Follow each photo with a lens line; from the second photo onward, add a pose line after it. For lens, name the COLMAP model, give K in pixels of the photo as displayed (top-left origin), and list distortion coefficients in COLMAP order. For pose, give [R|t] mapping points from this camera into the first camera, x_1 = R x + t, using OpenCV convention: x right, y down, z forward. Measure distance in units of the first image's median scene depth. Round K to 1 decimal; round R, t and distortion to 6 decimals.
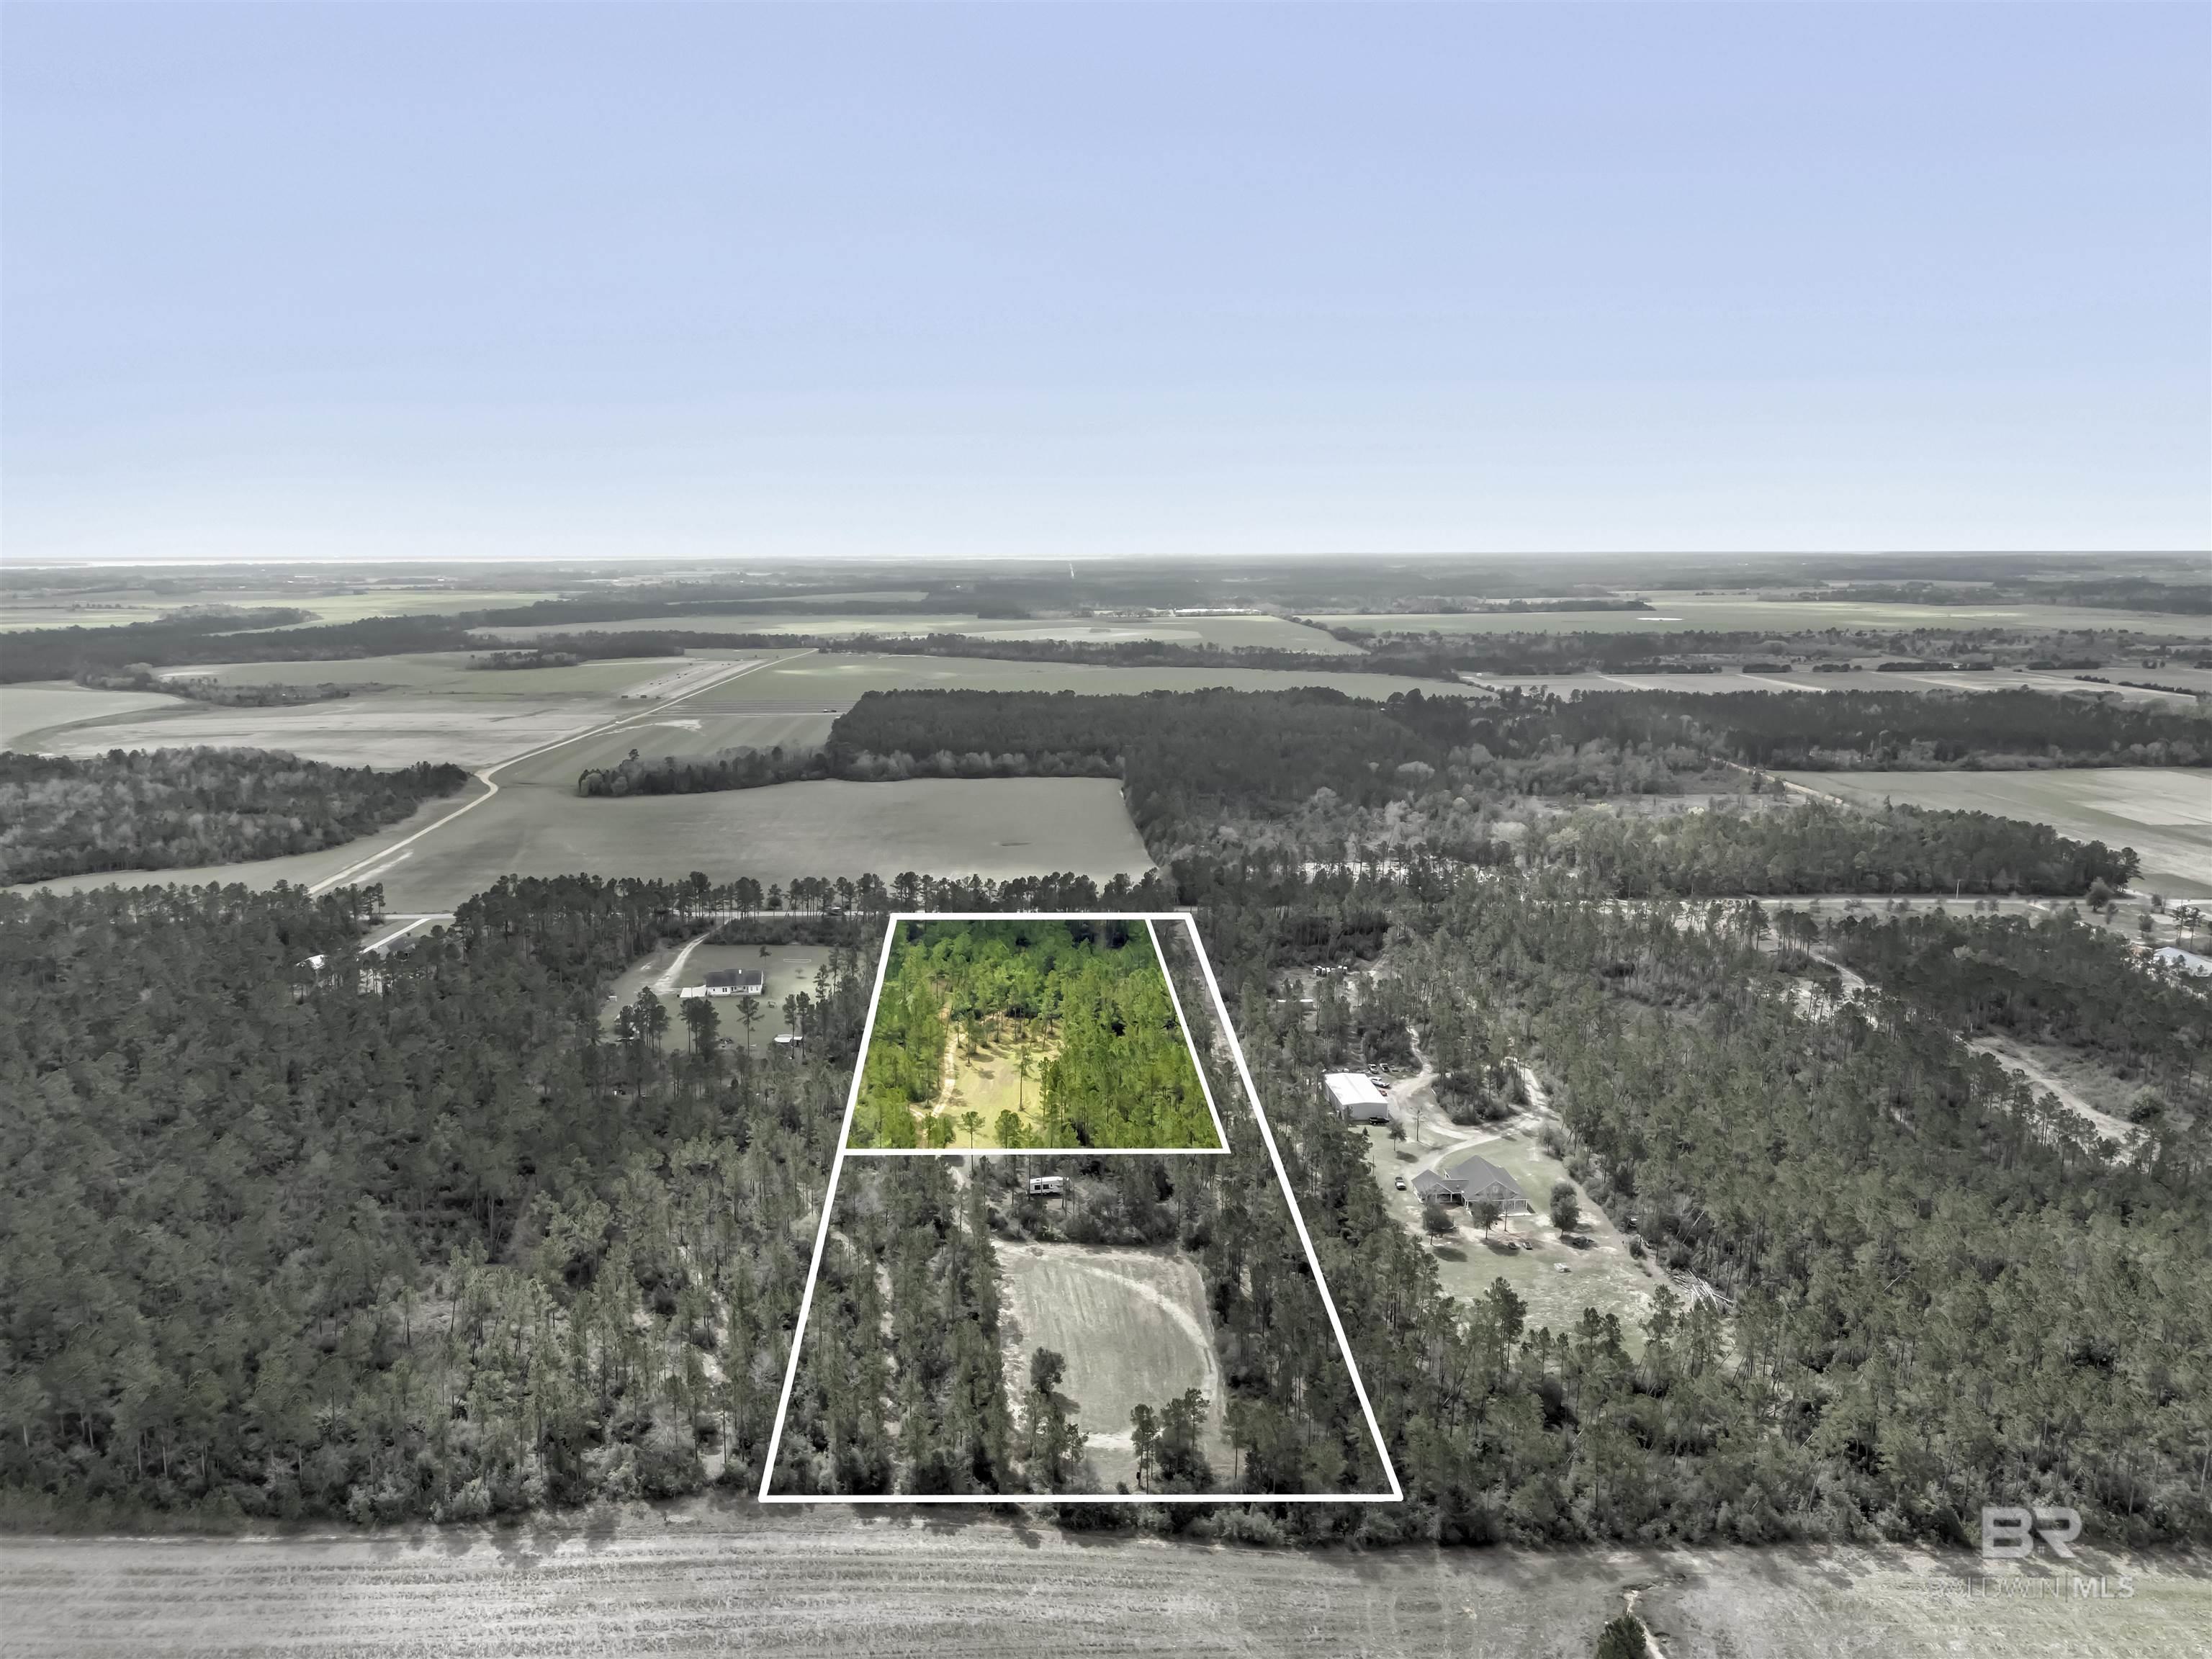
lens RADIAL K [[1646.7, 0, 1106.0], [0, 1646.7, 829.5], [0, 0, 1]] dist [0.083664, -0.083565]
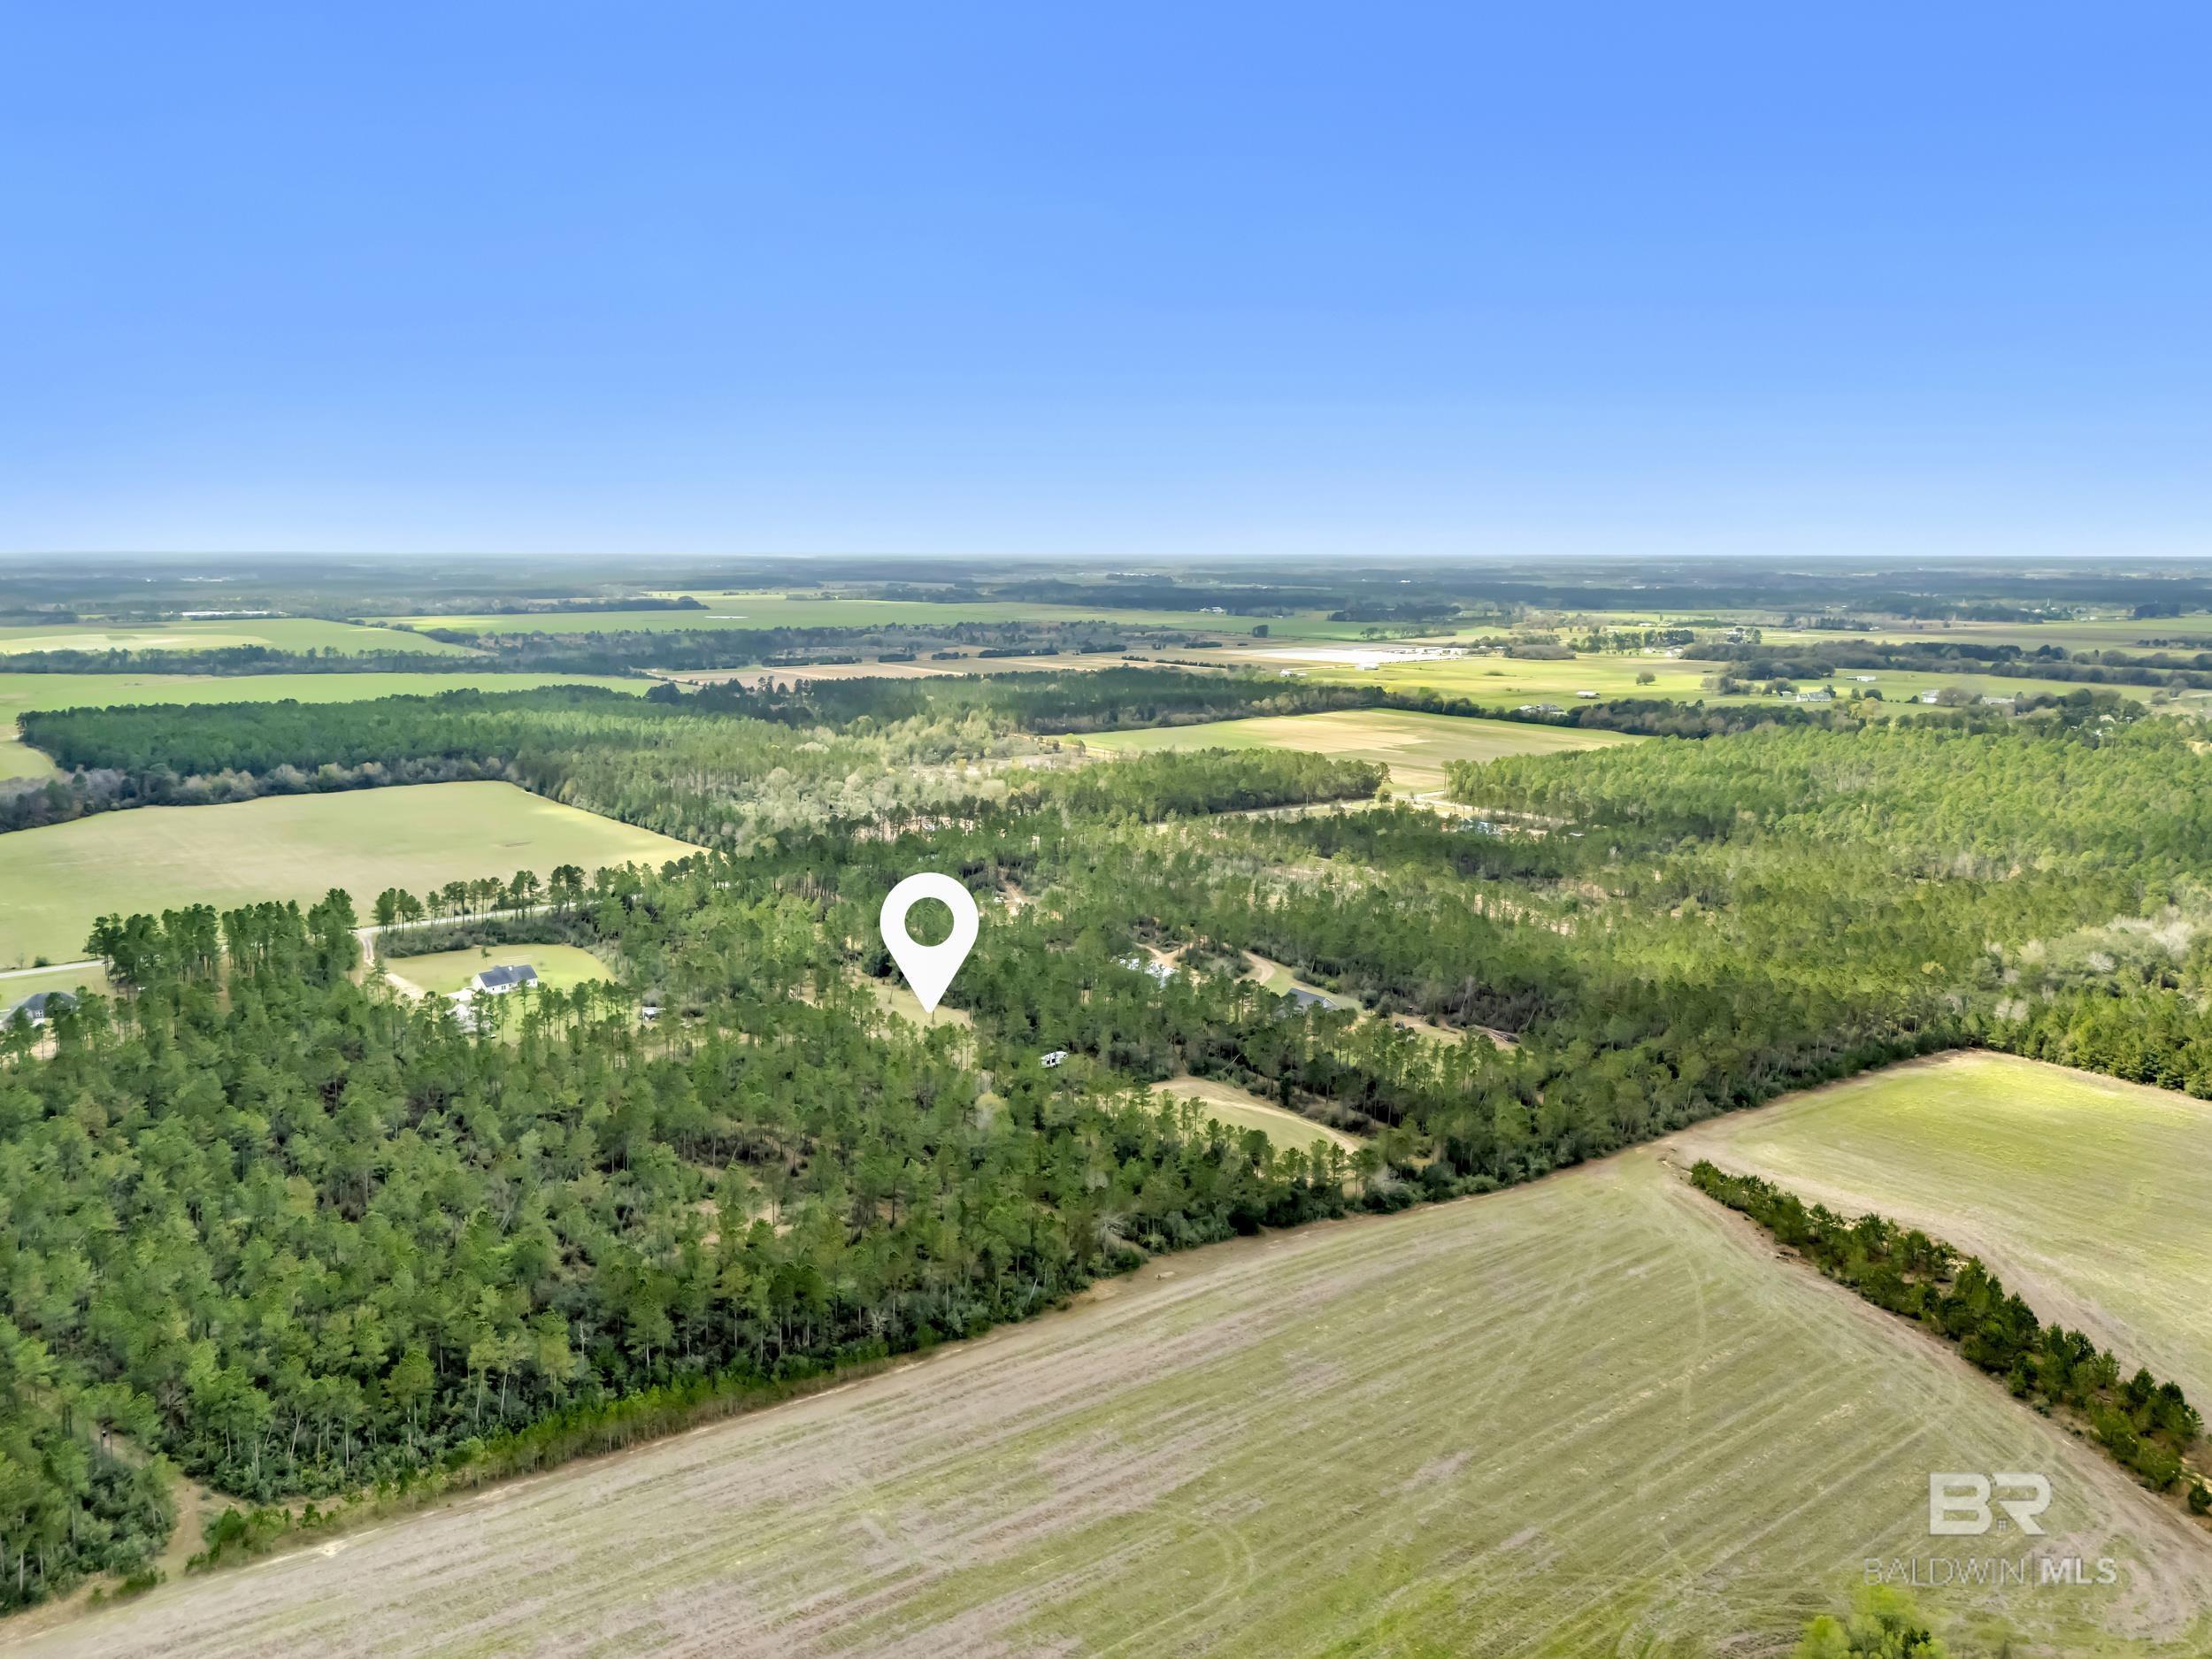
lens RADIAL K [[1638.5, 0, 1106.3], [0, 1638.5, 842.4], [0, 0, 1]] dist [0.073215, -0.072216]
pose [[0.815987, -0.096701, 0.569925, -0.252946], [0.092265, 0.995057, 0.036734, 0.003232], [-0.570660, 0.022609, 0.820875, -0.017484]]
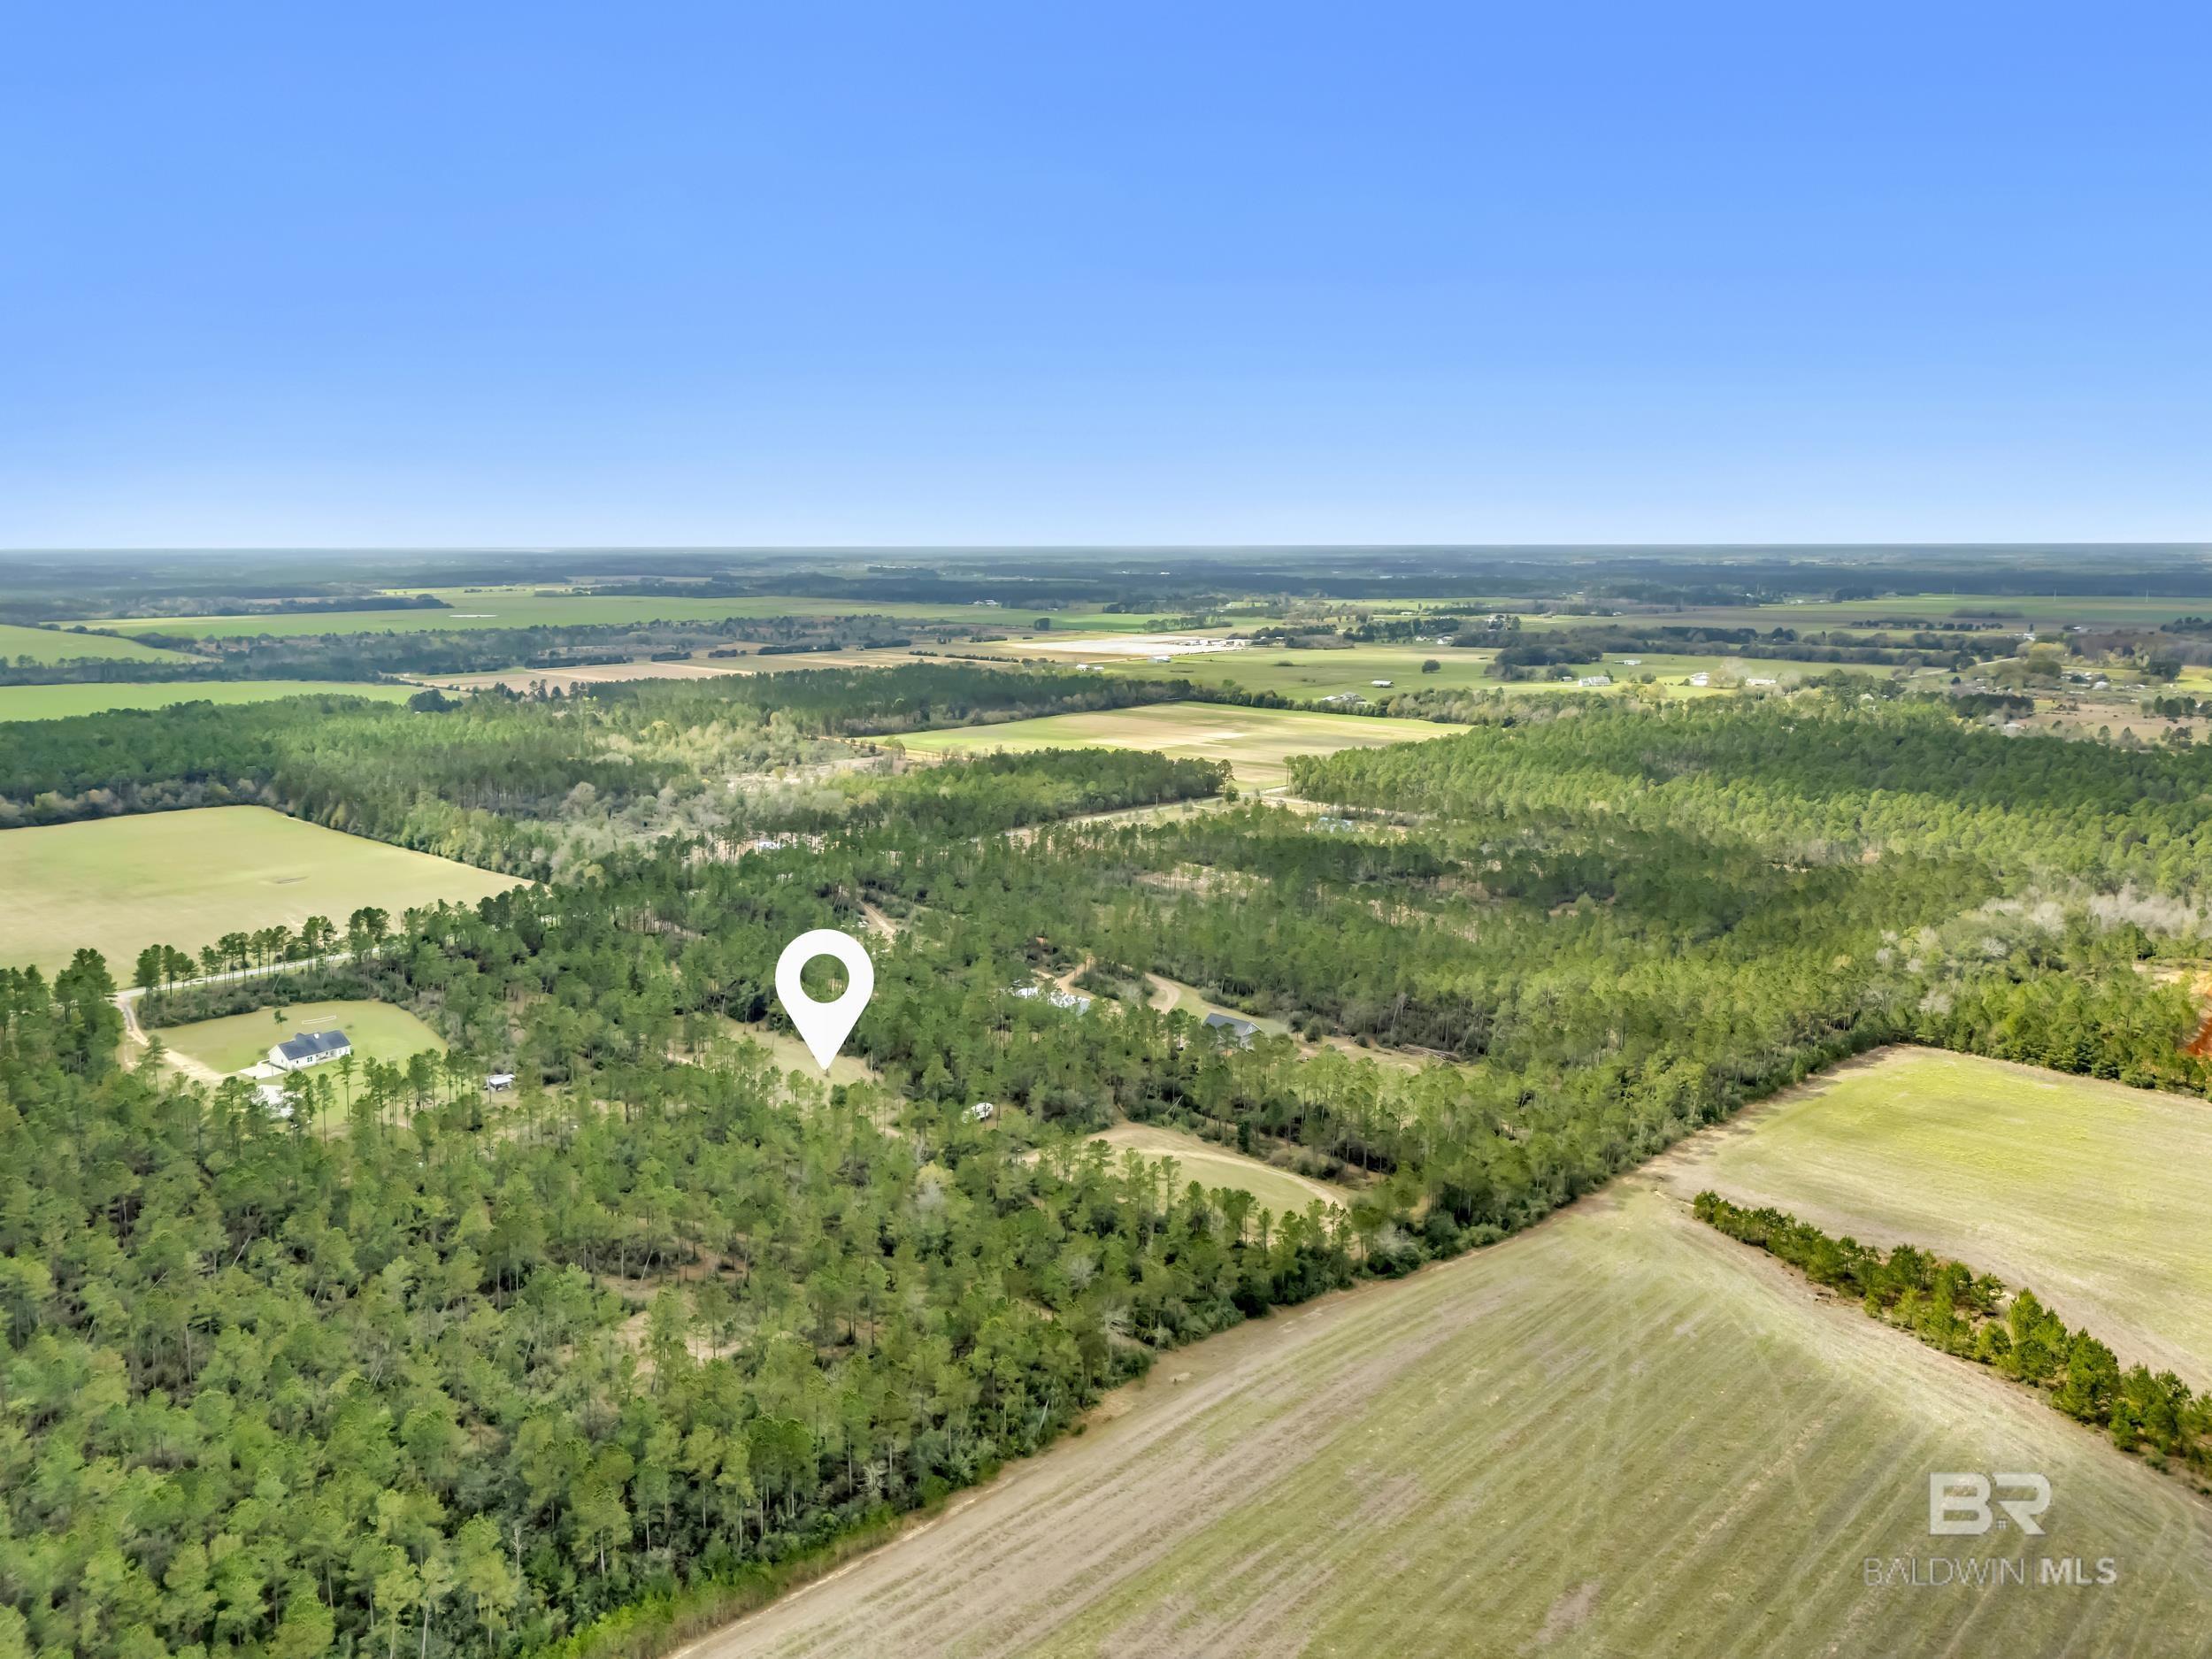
lens RADIAL K [[1623.0, 0, 1106.0], [0, 1623.0, 829.5], [0, 0, 1]] dist [0.060206, -0.041463]
pose [[0.720398, -0.121208, 0.682888, -0.255669], [0.118671, 0.991632, 0.050819, -0.007891], [-0.683333, 0.044429, 0.728754, 0.046103]]
